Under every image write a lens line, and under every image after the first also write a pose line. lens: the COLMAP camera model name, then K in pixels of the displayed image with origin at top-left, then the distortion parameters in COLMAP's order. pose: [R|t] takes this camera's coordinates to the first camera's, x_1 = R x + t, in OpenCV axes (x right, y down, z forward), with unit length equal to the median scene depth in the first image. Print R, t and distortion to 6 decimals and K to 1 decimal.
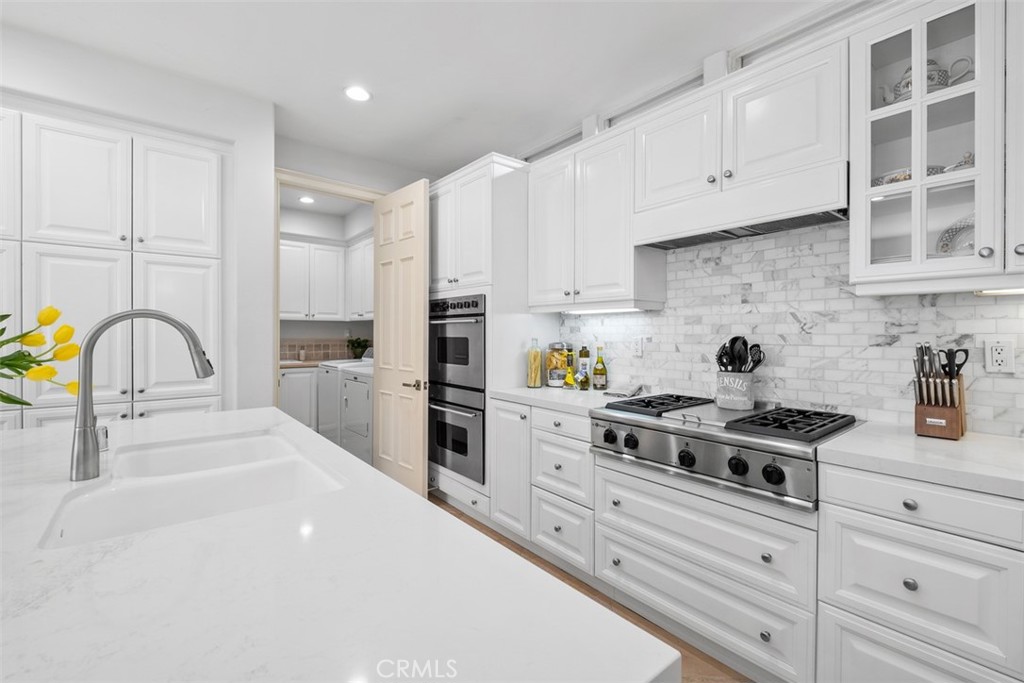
lens RADIAL K [[437.5, 0, 507.4], [0, 437.5, 337.9], [0, 0, 1]] dist [-0.006567, -0.000212]
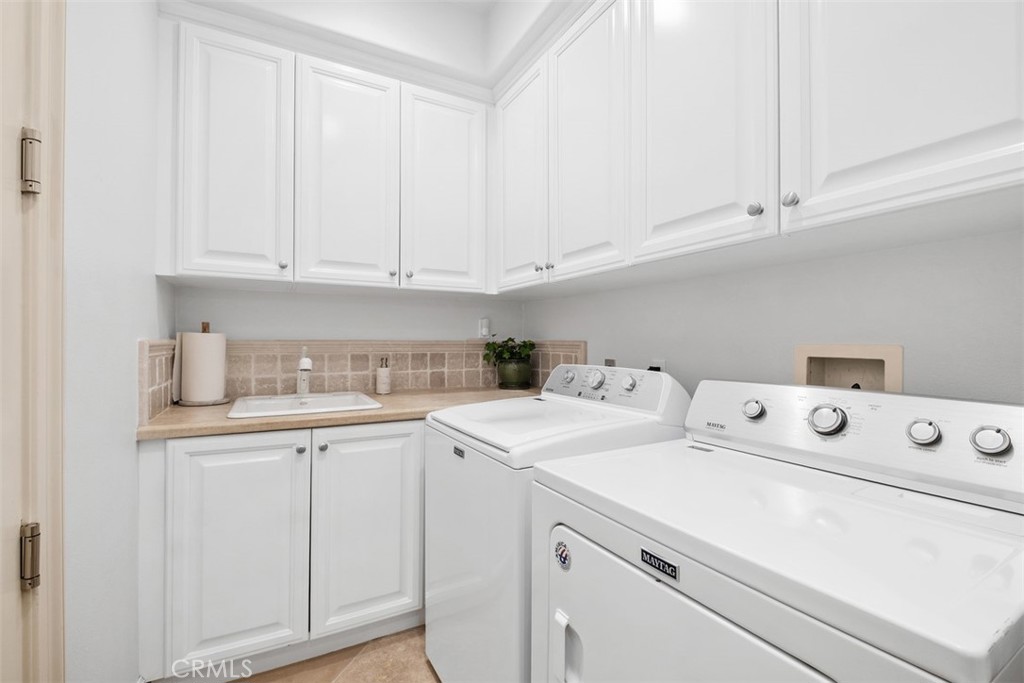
lens RADIAL K [[437.5, 0, 507.4], [0, 437.5, 337.9], [0, 0, 1]] dist [-0.006567, -0.000212]
pose [[0.982588, -0.005114, -0.185728, -0.337885], [0.002046, 0.999858, -0.016709, 0.008941], [0.185787, 0.016038, 0.982459, 0.748537]]
